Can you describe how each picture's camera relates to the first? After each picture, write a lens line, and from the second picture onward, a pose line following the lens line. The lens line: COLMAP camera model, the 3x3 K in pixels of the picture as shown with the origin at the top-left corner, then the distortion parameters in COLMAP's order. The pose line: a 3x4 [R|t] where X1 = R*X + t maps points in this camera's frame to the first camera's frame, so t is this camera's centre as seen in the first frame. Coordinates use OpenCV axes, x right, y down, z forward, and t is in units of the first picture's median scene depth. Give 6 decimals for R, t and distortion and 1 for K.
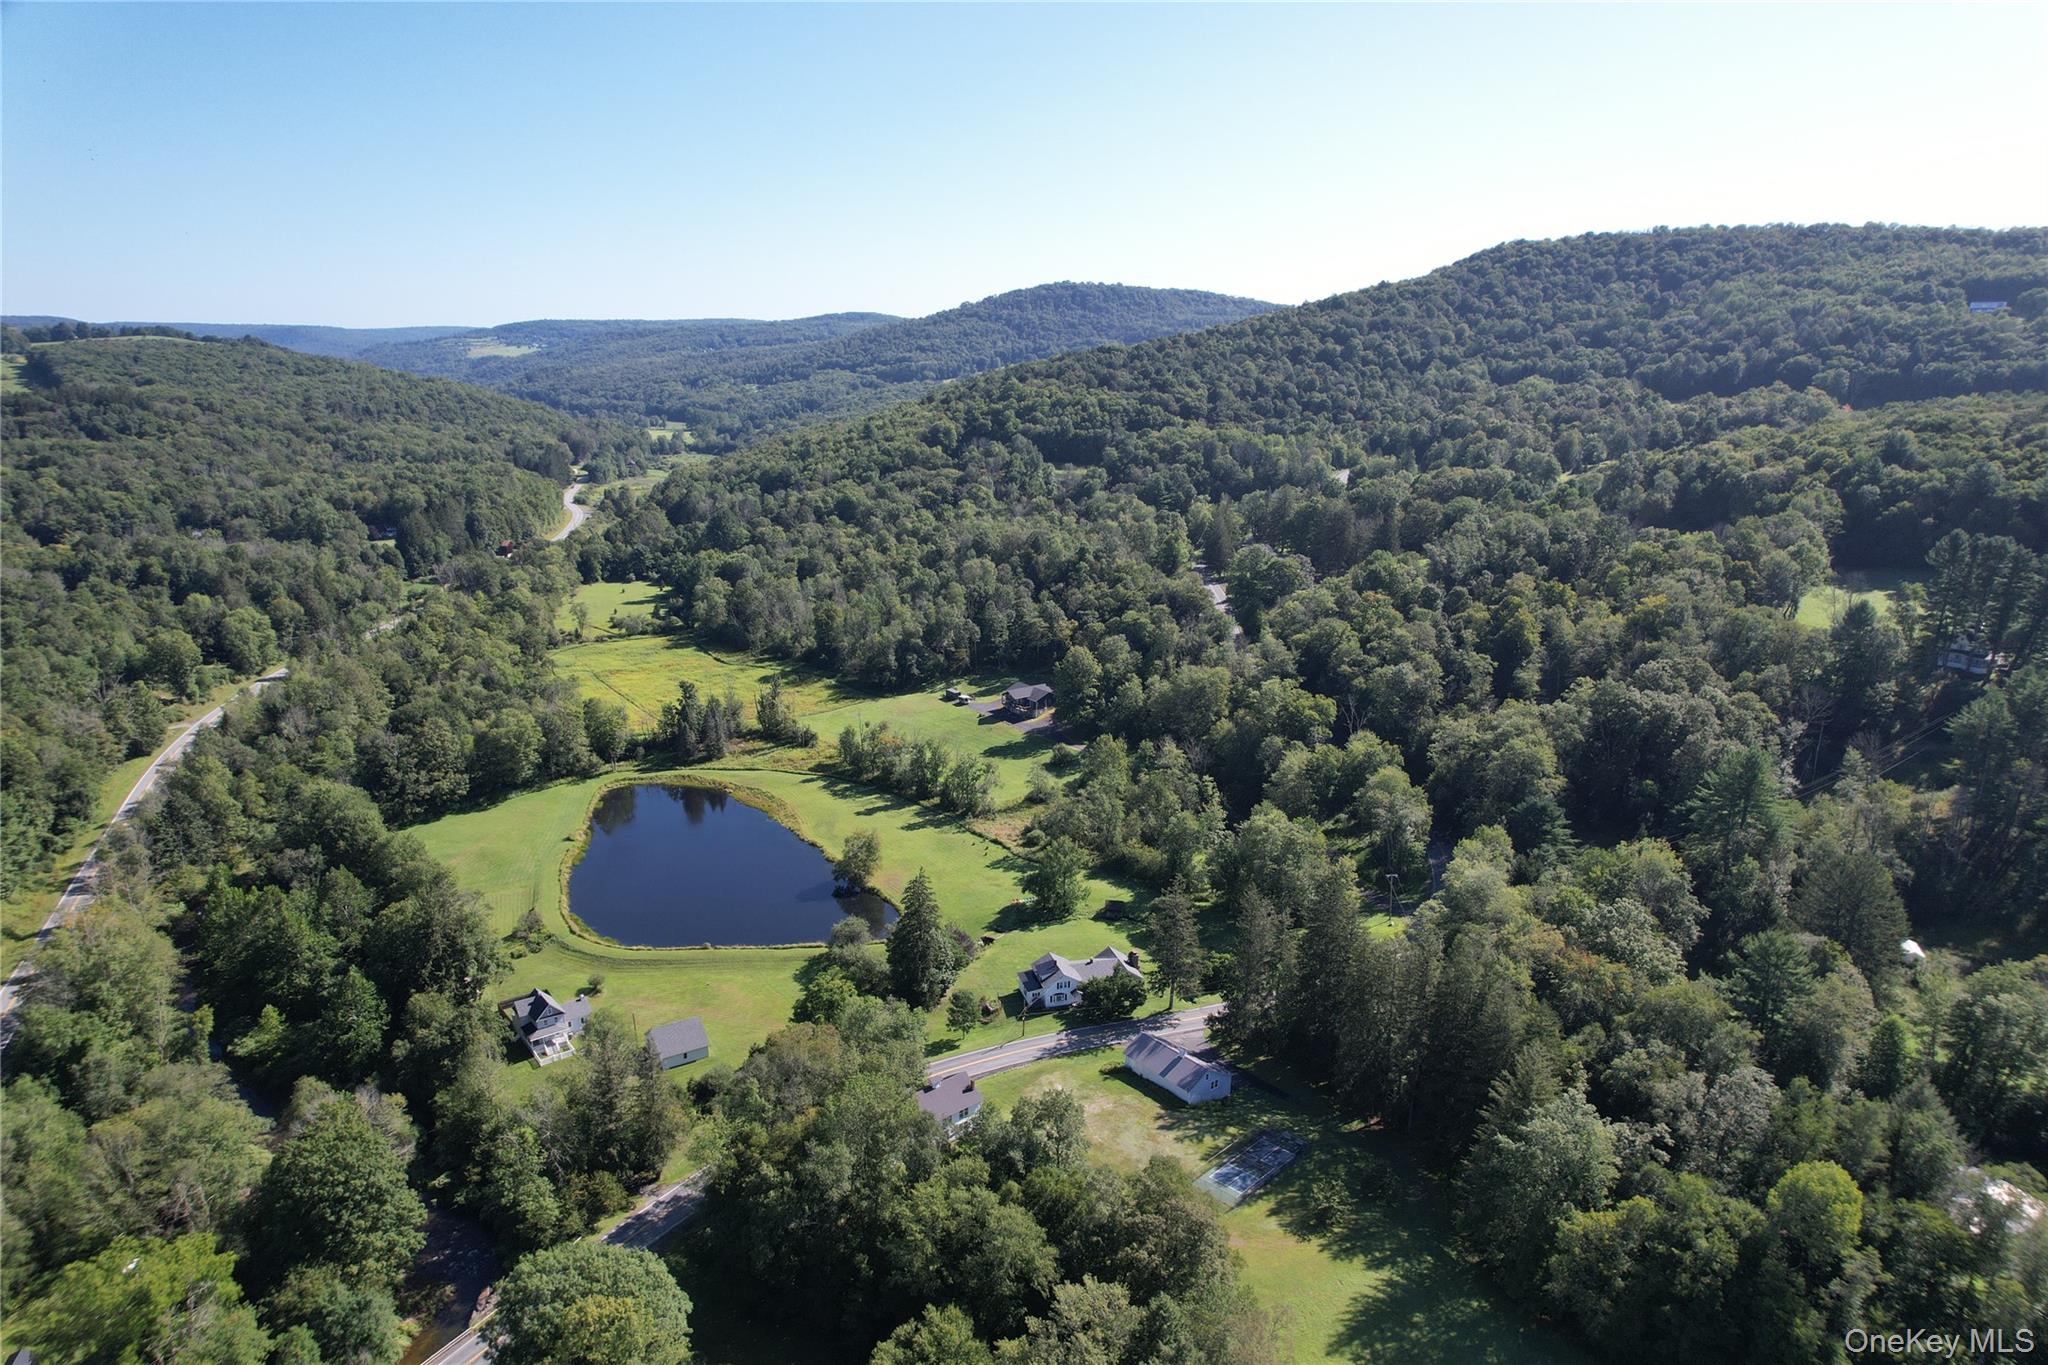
lens RADIAL K [[1322.6, 0, 1033.6], [0, 1322.6, 684.4], [0, 0, 1]] dist [-0.077603, 0.075053]
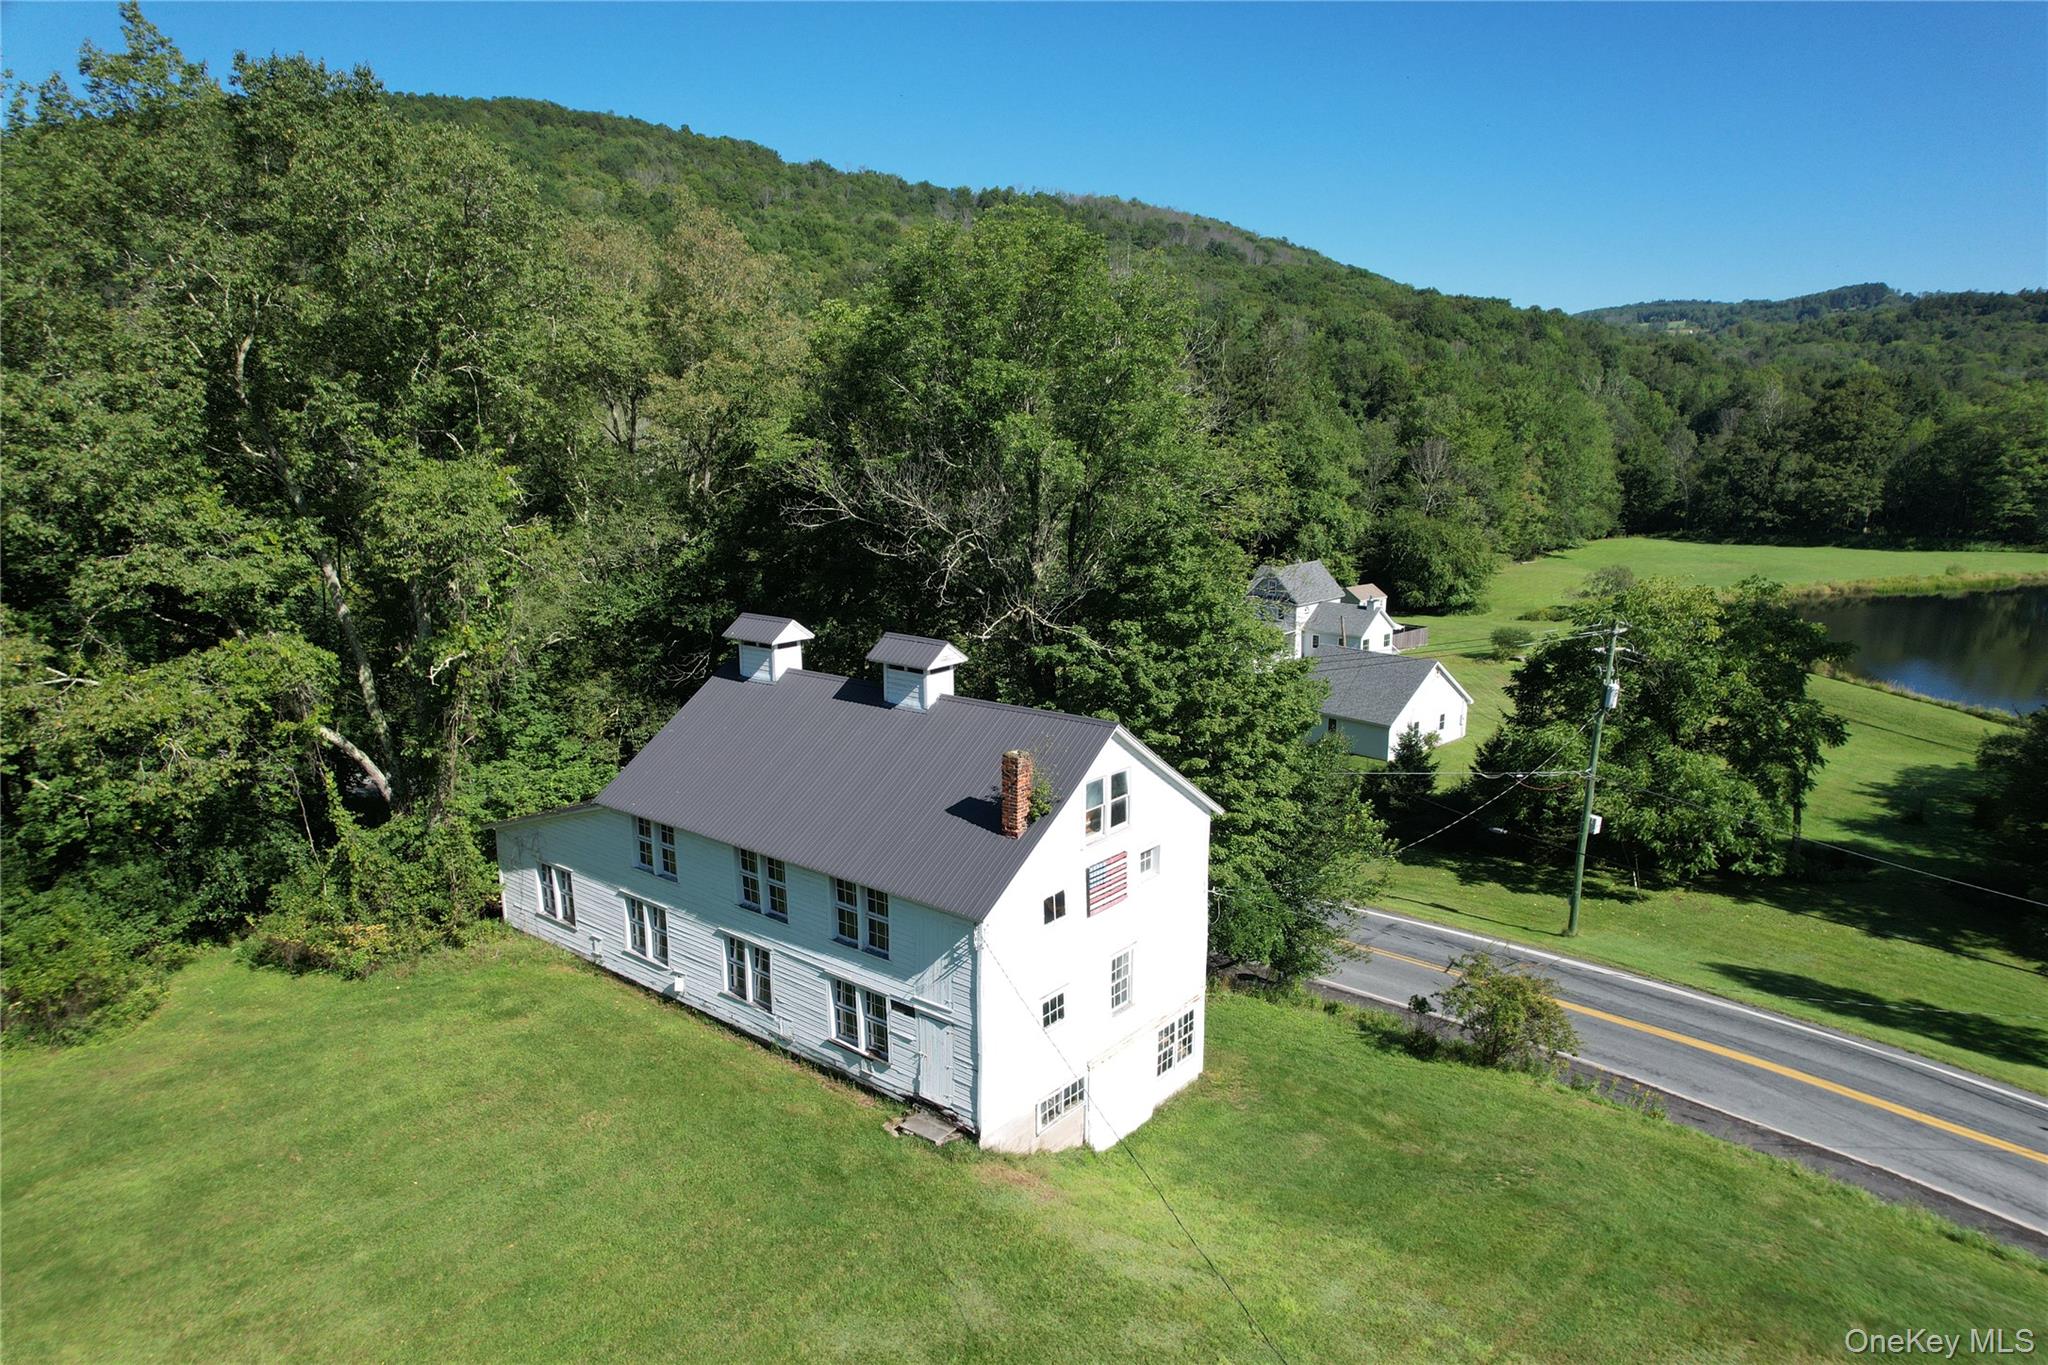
lens RADIAL K [[1322.6, 0, 1033.6], [0, 1322.6, 684.4], [0, 0, 1]] dist [-0.077603, 0.075053]
pose [[0.184145, 0.196581, -0.963040, 0.021766], [-0.239621, 0.959212, 0.149981, 0.076745], [0.953243, 0.203147, 0.223739, 0.272596]]
